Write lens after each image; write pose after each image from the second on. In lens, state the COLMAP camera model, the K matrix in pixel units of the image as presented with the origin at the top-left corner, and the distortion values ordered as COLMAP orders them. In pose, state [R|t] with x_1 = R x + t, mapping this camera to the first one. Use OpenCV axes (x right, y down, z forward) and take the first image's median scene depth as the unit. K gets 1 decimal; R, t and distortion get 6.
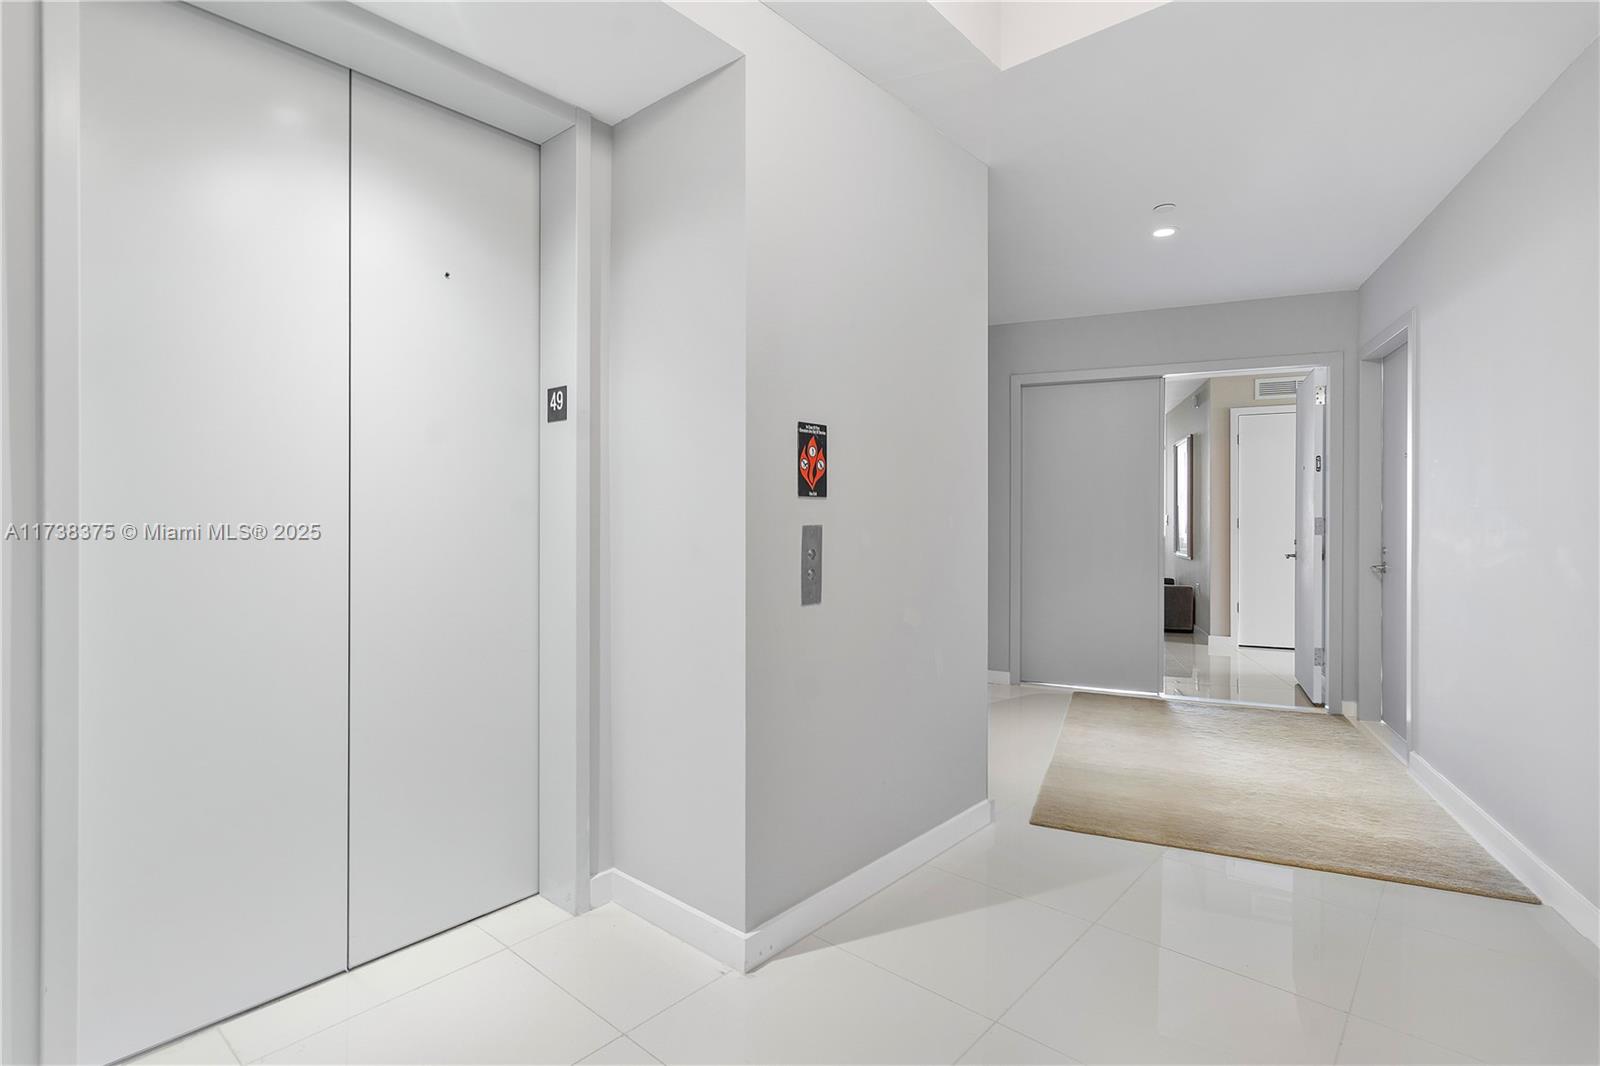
lens RADIAL K [[770.6, 0, 804.8], [0, 770.6, 518.3], [0, 0, 1]] dist [0.001419, 0.000275]
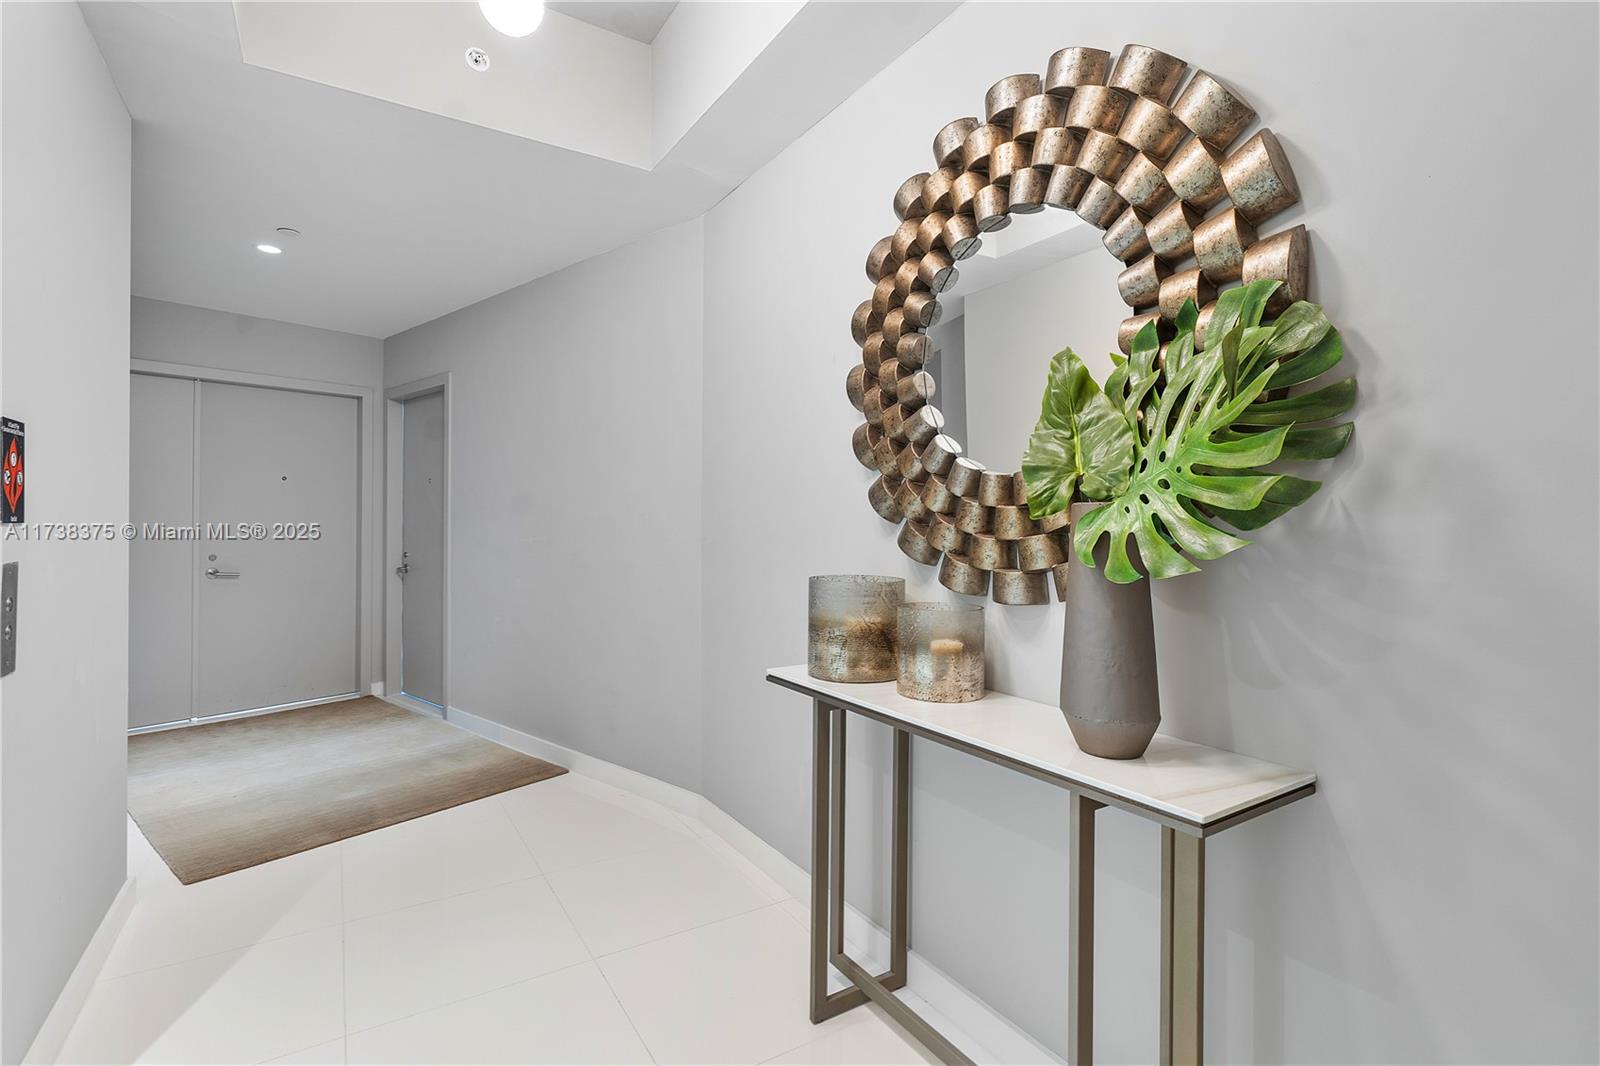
lens RADIAL K [[732.2, 0, 800.0], [0, 732.2, 521.2], [0, 0, 1]] dist [-0.003443, -0.000089]
pose [[0.274644, -0.001374, 0.961545, -0.273166], [-0.000373, 0.999999, 0.001535, -0.019793], [-0.961546, -0.000780, 0.274644, 0.078359]]
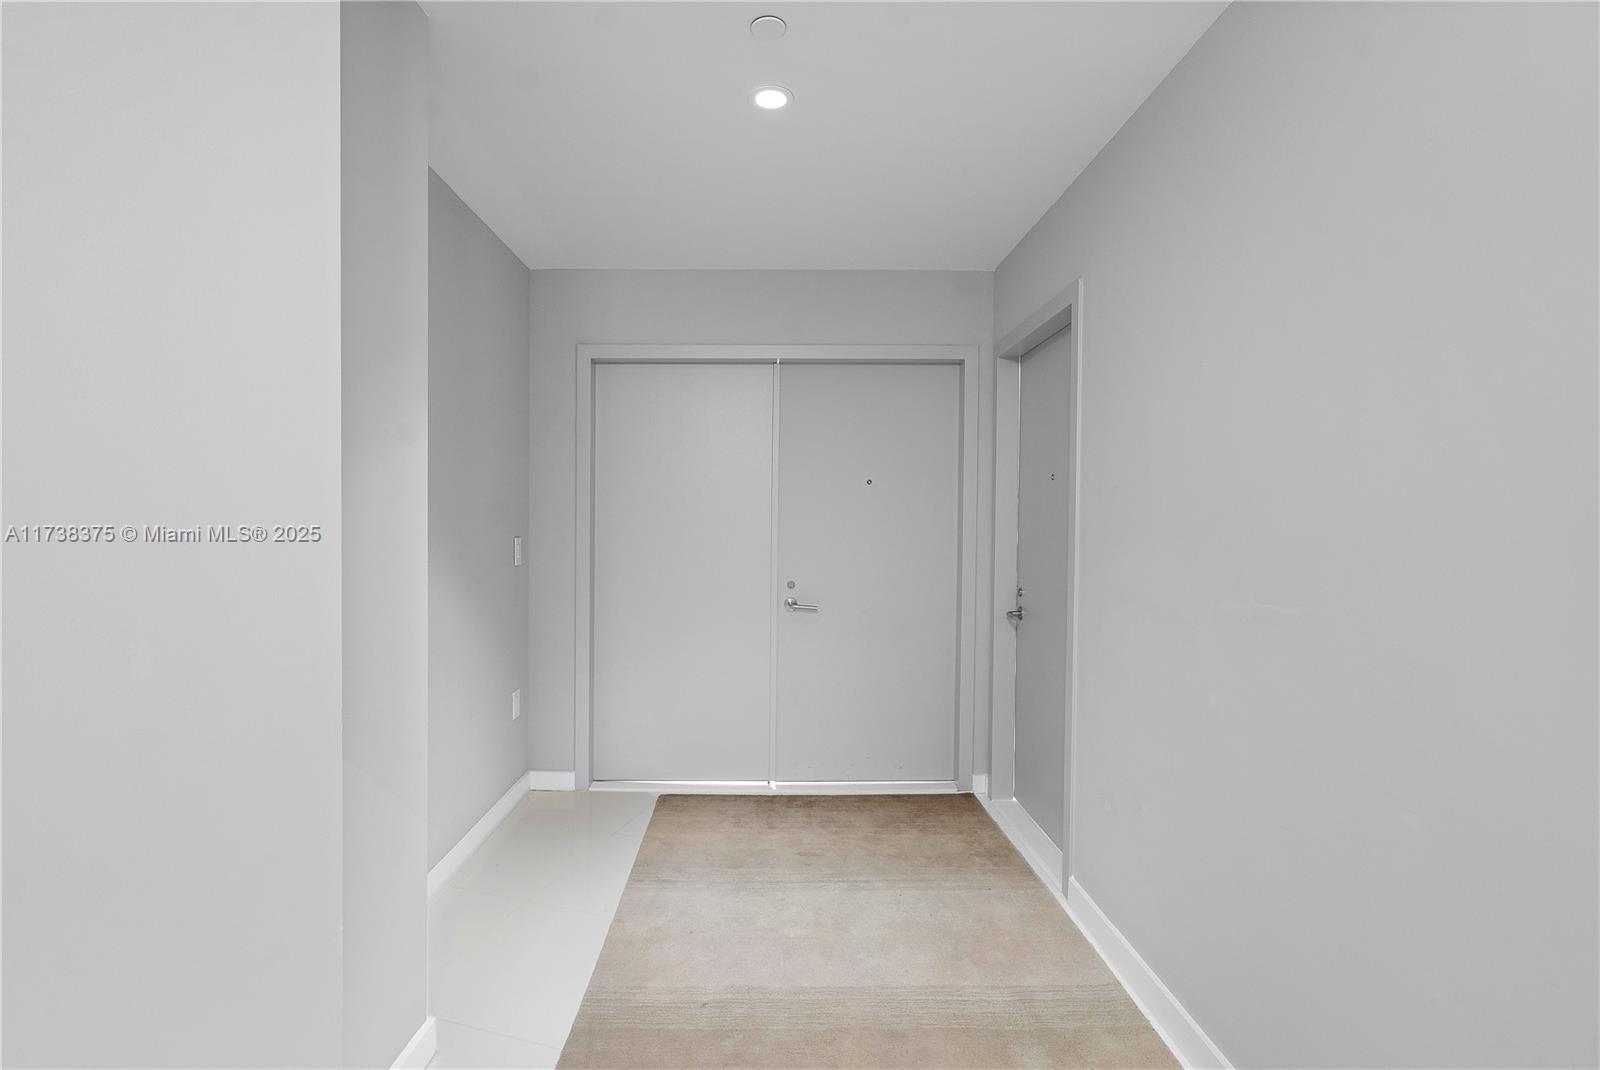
lens RADIAL K [[751.8, 0, 766.3], [0, 751.8, 534.7], [0, 0, 1]] dist [-0.000676, -0.000062]
pose [[0.920104, -0.004092, 0.391653, 0.249313], [-0.002888, 0.999847, 0.017230, -0.042490], [-0.391663, -0.016984, 0.919952, 0.483032]]
